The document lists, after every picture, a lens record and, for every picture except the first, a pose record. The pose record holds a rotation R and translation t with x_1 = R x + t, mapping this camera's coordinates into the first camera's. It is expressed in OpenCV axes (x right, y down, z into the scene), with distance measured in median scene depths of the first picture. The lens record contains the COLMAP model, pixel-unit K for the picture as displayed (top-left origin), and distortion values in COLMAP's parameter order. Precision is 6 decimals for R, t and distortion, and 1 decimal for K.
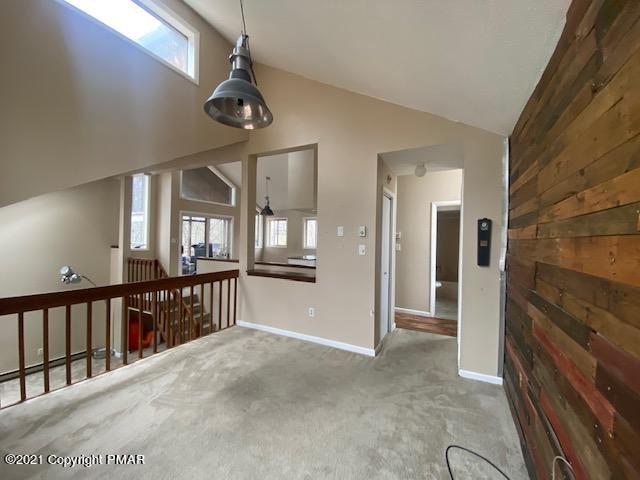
lens RADIAL K [[256.8, 0, 321.1], [0, 256.8, 238.7], [0, 0, 1]] dist [0.010602, -0.015870]
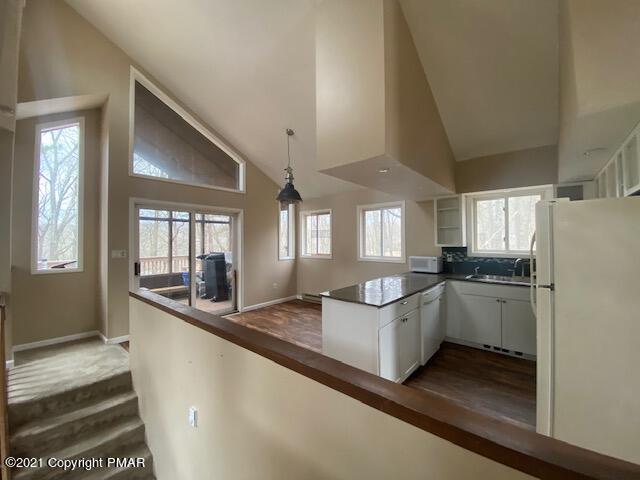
lens RADIAL K [[256.8, 0, 318.5], [0, 256.8, 237.0], [0, 0, 1]] dist [0.010602, -0.015870]
pose [[0.973998, -0.027157, -0.224922, -0.045650], [0.023776, 0.999560, -0.017730, -0.010352], [0.225305, 0.011921, 0.974215, 0.677541]]
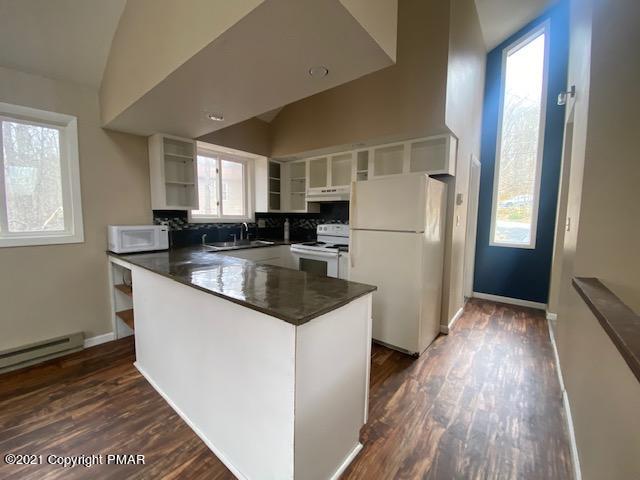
lens RADIAL K [[256.8, 0, 322.6], [0, 256.8, 238.5], [0, 0, 1]] dist [0.010602, -0.015870]
pose [[0.180037, -0.103306, 0.978220, -0.299906], [-0.008501, 0.994269, 0.106566, 0.010929], [-0.983623, -0.027501, 0.178127, 1.064263]]
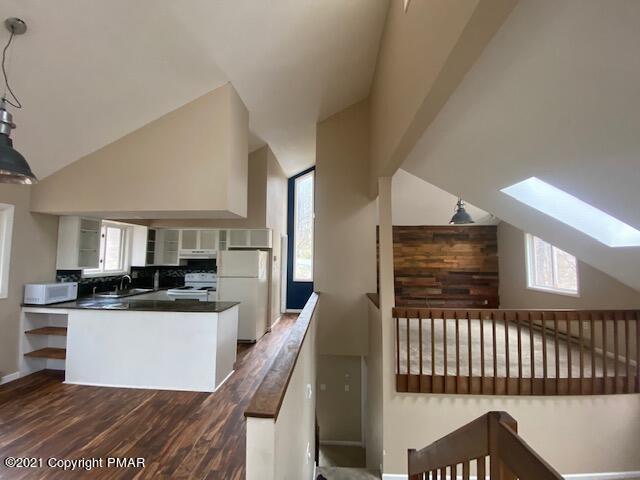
lens RADIAL K [[256.8, 0, 320.6], [0, 256.8, 237.4], [0, 0, 1]] dist [0.010602, -0.015870]
pose [[-0.415838, 0.042981, 0.908423, -0.719848], [-0.016280, 0.998371, -0.054689, -0.044820], [-0.909293, -0.037531, -0.414461, 1.144500]]
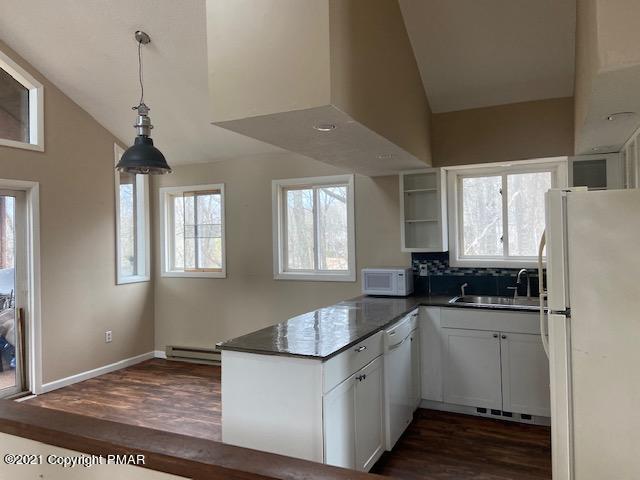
lens RADIAL K [[477.4, 0, 317.7], [0, 477.4, 231.0], [0, 0, 1]] dist [0.096901, -0.115164]
pose [[0.998634, -0.035691, 0.038158, -0.062094], [0.036249, 0.999245, -0.014012, -0.017993], [-0.037629, 0.015376, 0.999173, 0.647057]]
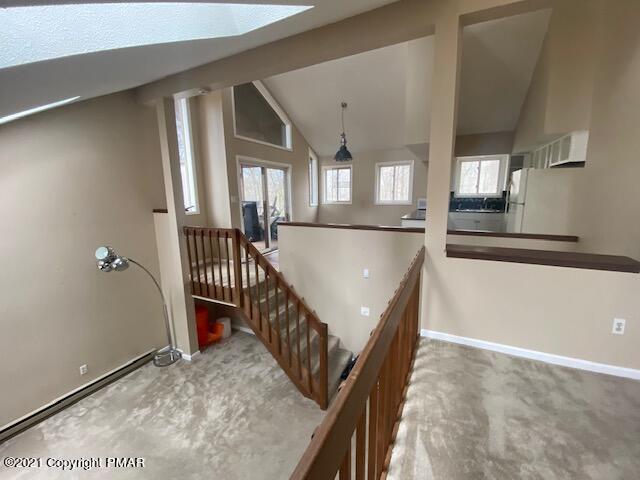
lens RADIAL K [[256.8, 0, 318.2], [0, 256.8, 241.4], [0, 0, 1]] dist [0.010602, -0.015870]
pose [[0.999392, -0.034835, 0.001295, -0.403350], [0.034012, 0.982585, 0.182672, -0.000445], [-0.007636, -0.182517, 0.983173, 0.325141]]
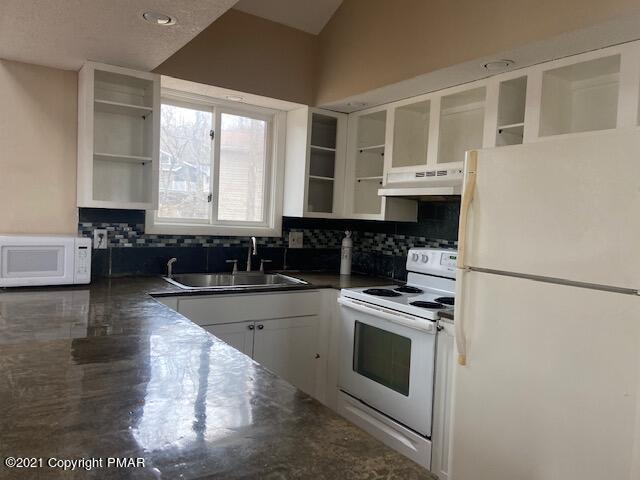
lens RADIAL K [[477.4, 0, 319.7], [0, 477.4, 231.0], [0, 0, 1]] dist [0.096901, -0.115164]
pose [[0.470114, -0.021907, 0.882334, -0.190770], [-0.037156, 0.998314, 0.044584, 0.004876], [-0.881823, -0.053743, 0.468508, 1.025517]]
